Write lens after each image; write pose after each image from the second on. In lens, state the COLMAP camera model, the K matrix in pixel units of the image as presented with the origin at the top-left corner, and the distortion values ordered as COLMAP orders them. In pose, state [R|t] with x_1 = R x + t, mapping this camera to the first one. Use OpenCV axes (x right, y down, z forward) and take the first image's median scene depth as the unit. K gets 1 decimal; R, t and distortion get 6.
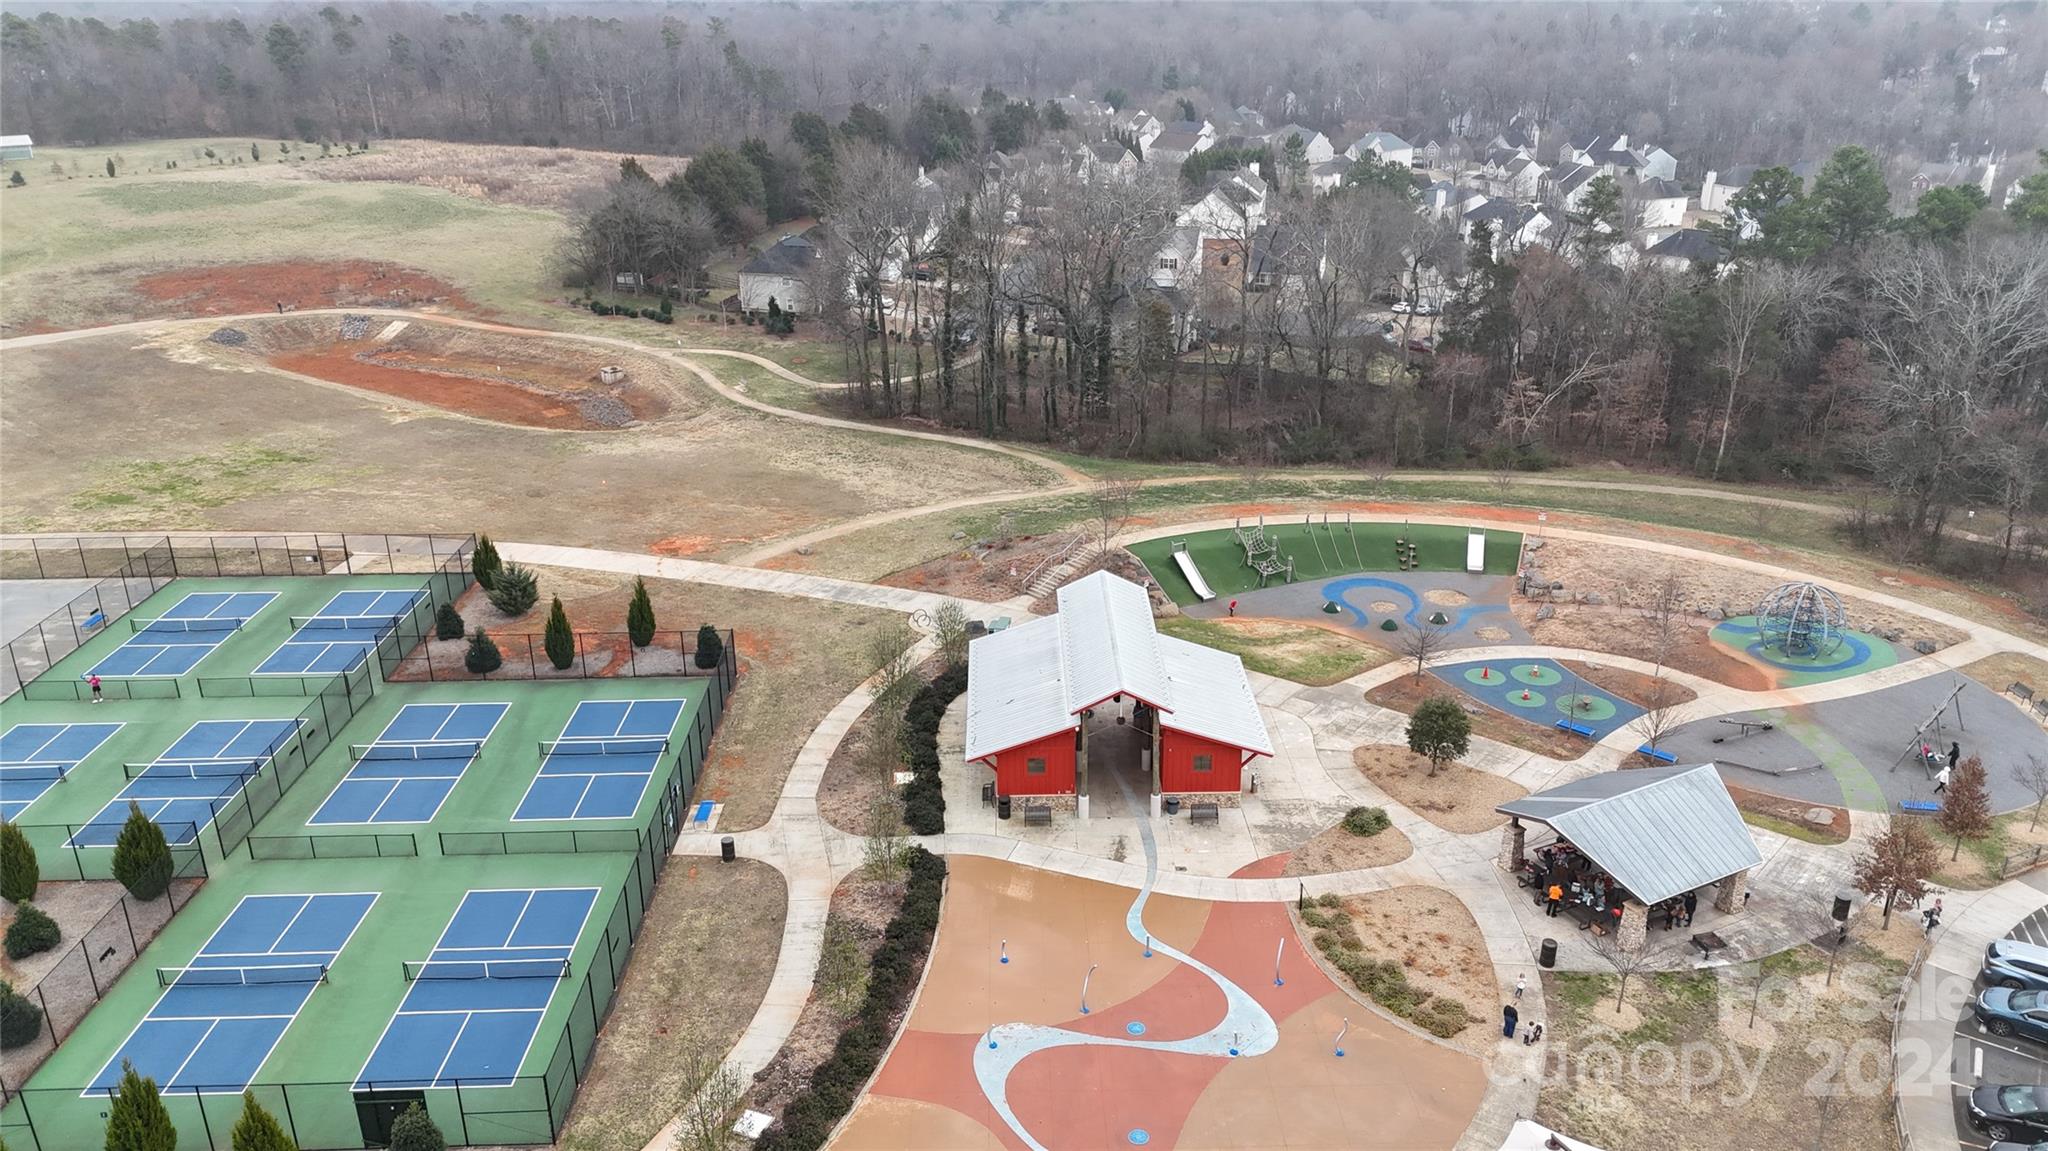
lens RADIAL K [[1476.0, 0, 1024.0], [0, 1476.0, 575.5], [0, 0, 1]] dist [0.092888, -0.114656]
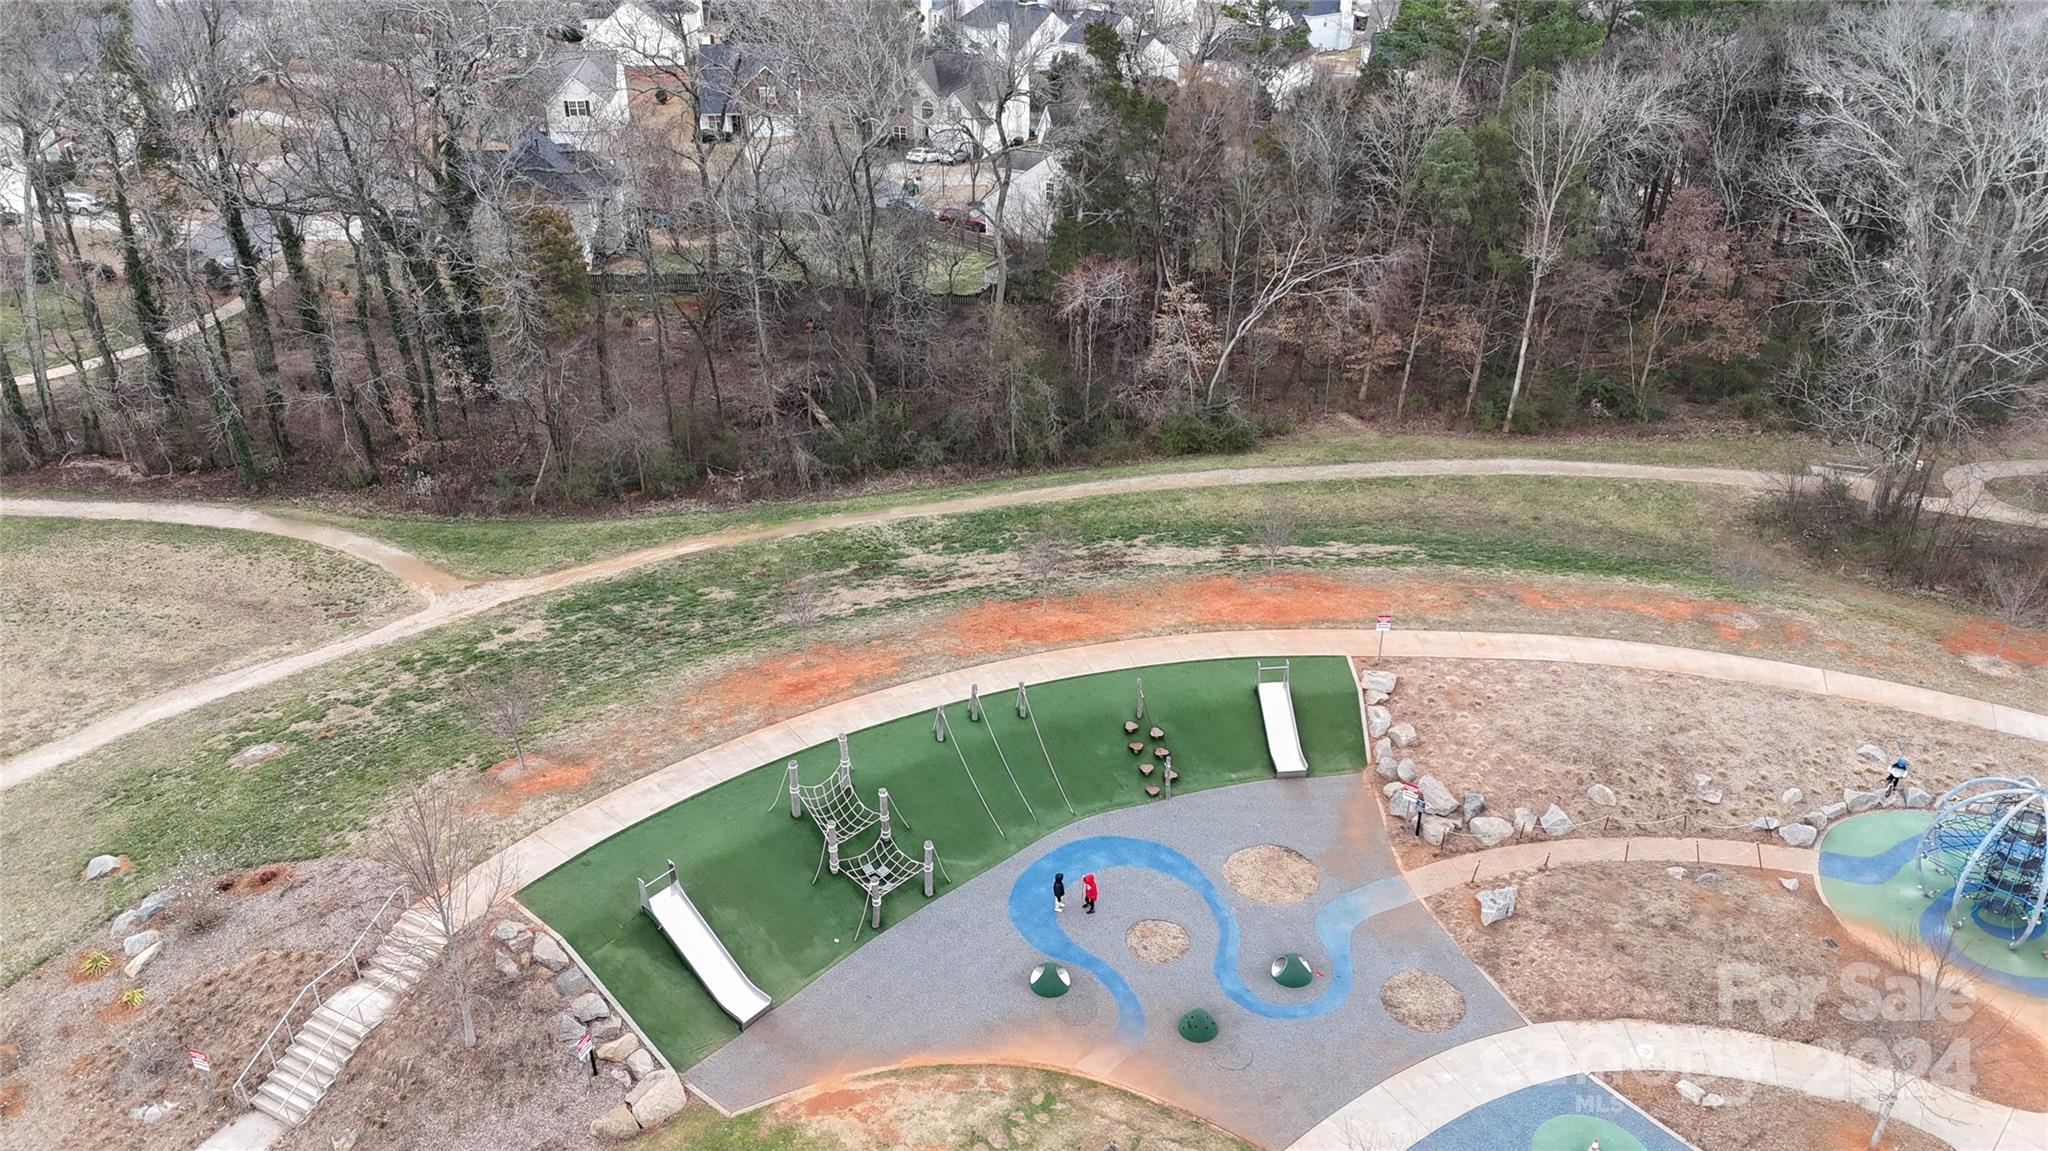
lens RADIAL K [[1471.5, 0, 1029.1], [0, 1471.5, 542.2], [0, 0, 1]] dist [0.109181, -0.115239]
pose [[0.933580, -0.159827, 0.320755, 0.084920], [0.129128, 0.984943, 0.114946, -0.145173], [-0.334297, -0.065893, 0.940161, 0.597889]]
